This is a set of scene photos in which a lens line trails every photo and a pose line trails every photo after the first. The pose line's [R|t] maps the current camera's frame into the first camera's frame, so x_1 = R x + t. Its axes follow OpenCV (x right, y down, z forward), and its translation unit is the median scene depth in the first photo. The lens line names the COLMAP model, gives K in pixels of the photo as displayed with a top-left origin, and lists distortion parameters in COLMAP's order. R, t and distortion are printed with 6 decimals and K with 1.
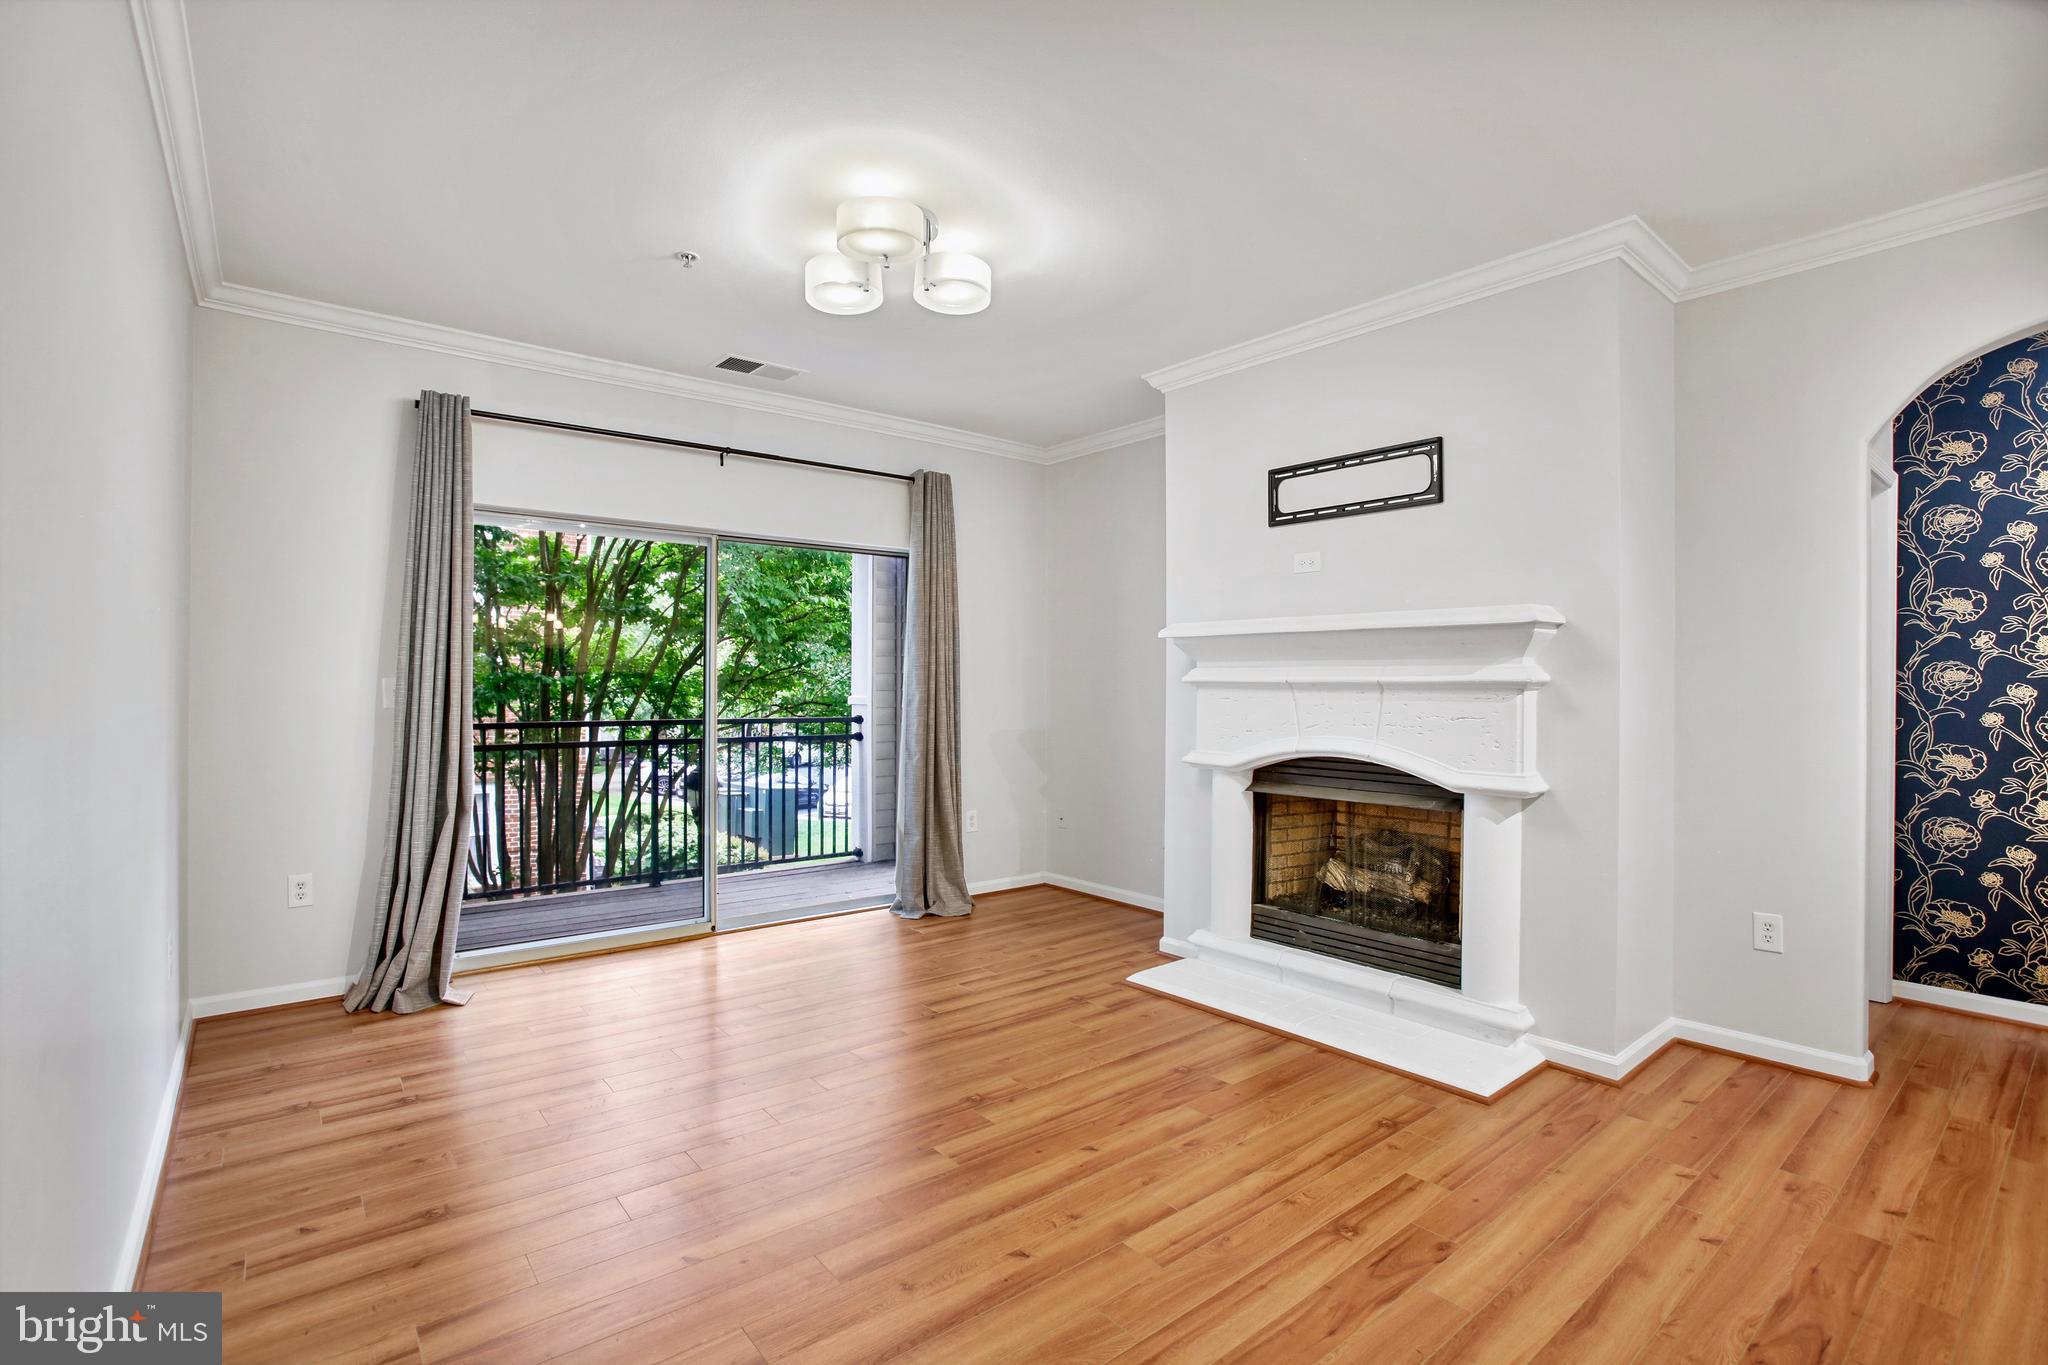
lens RADIAL K [[948.0, 0, 1016.6], [0, 948.0, 684.0], [0, 0, 1]] dist [-0.071754, 0.029855]
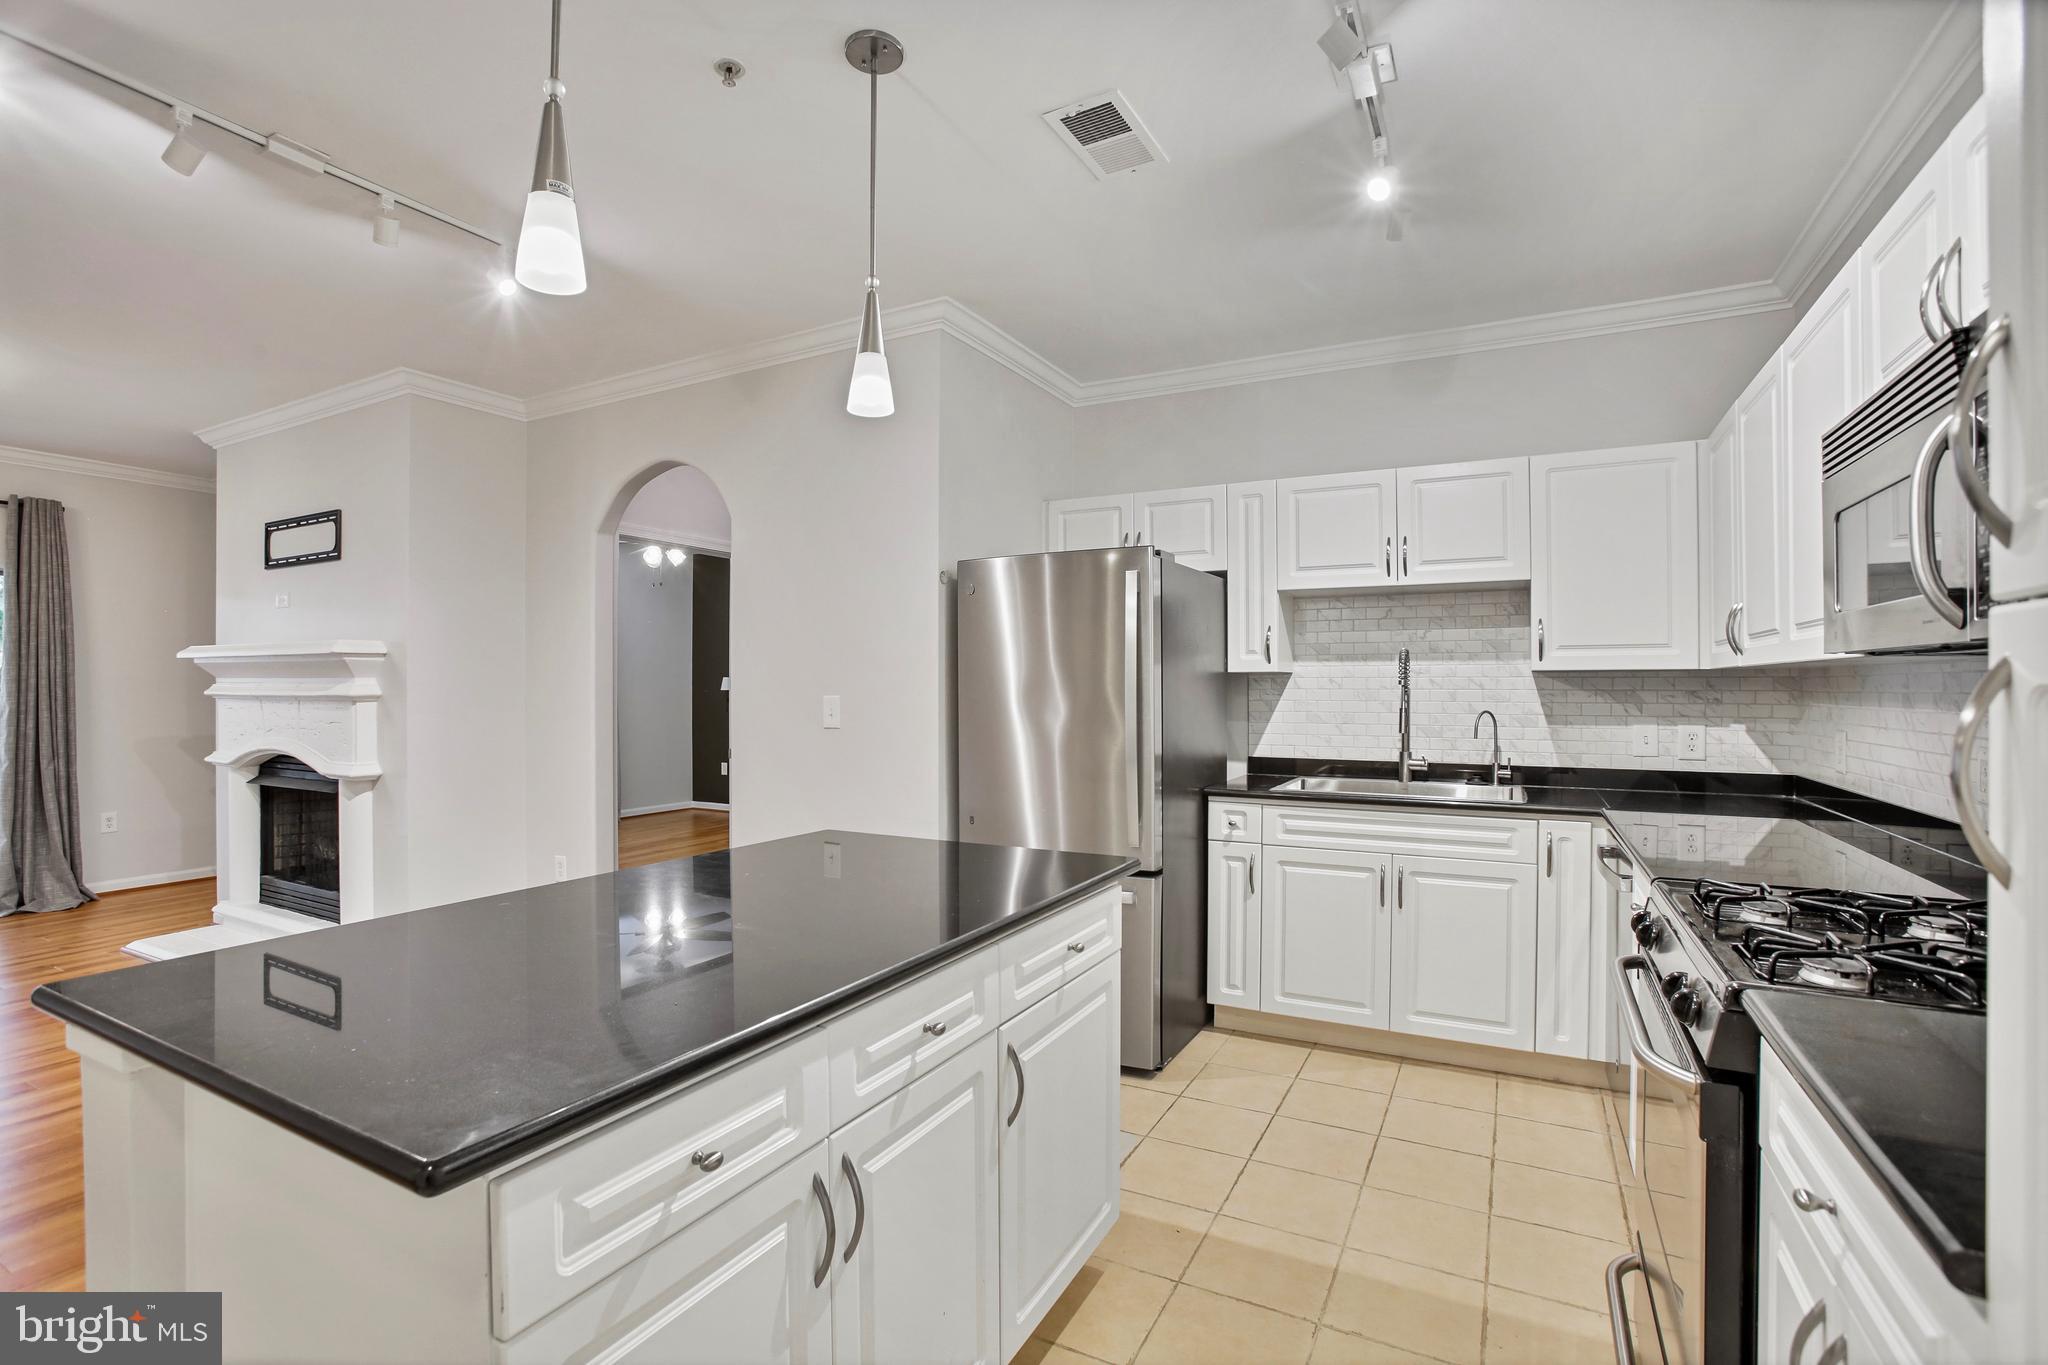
lens RADIAL K [[932.4, 0, 1000.7], [0, 932.4, 684.3], [0, 0, 1]] dist [-0.067030, 0.027977]
pose [[0.926405, -0.003574, 0.376511, 0.785173], [0.003898, 0.999992, -0.000099, -0.013150], [-0.376508, 0.001560, 0.926412, -0.505156]]
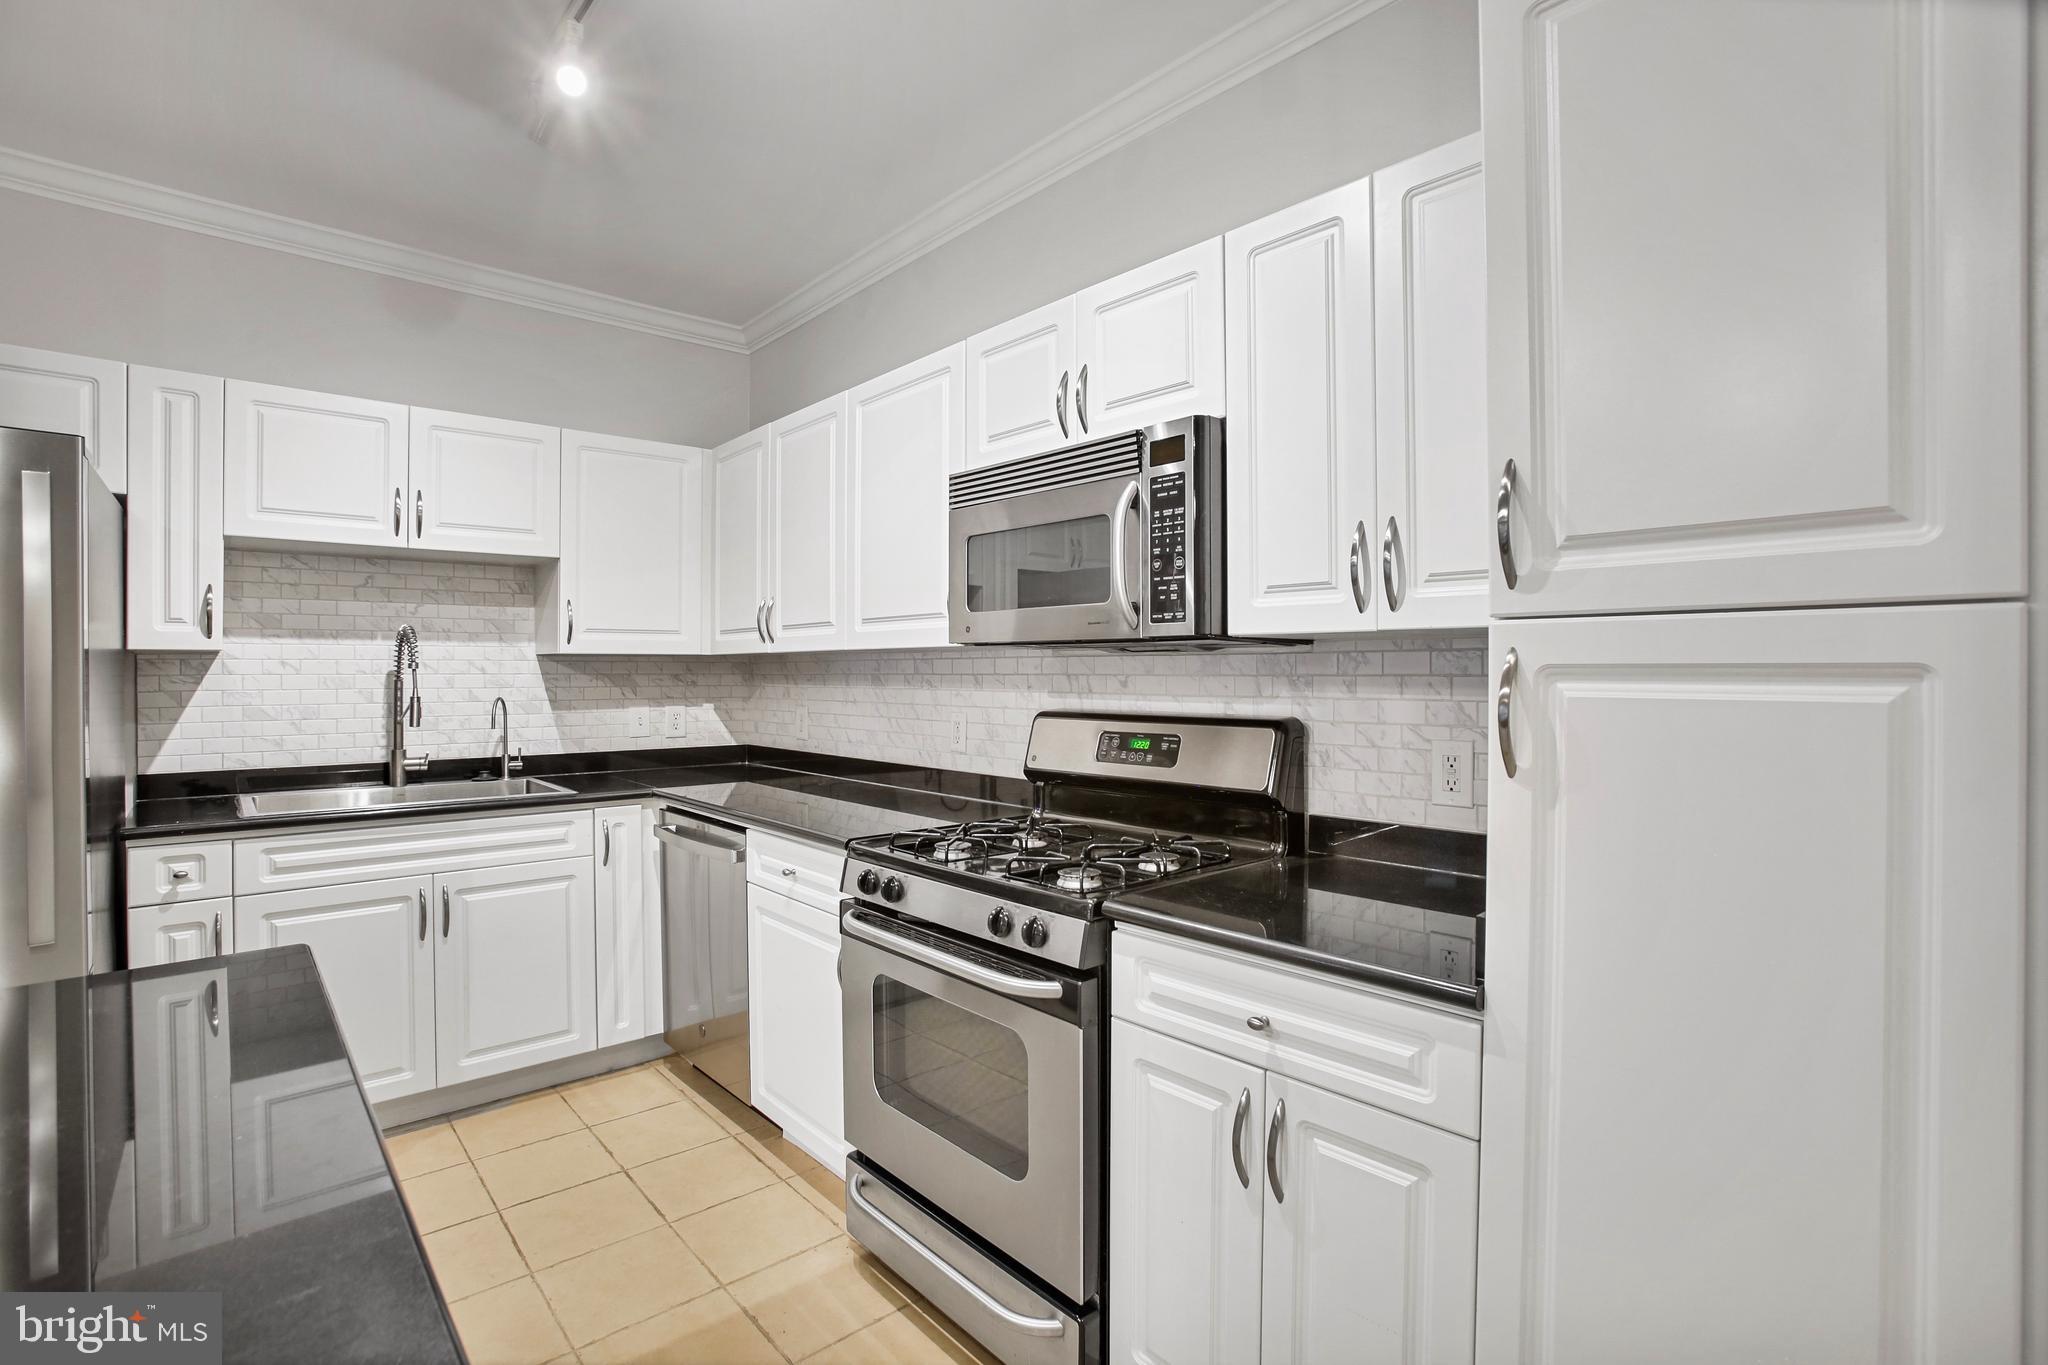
lens RADIAL K [[953.5, 0, 1013.0], [0, 953.5, 670.4], [0, 0, 1]] dist [-0.079748, 0.033304]
pose [[-0.033122, -0.003502, 0.999445, 0.719209], [0.001569, 0.999992, 0.003556, -0.011582], [-0.999450, 0.001685, -0.033117, -0.265218]]
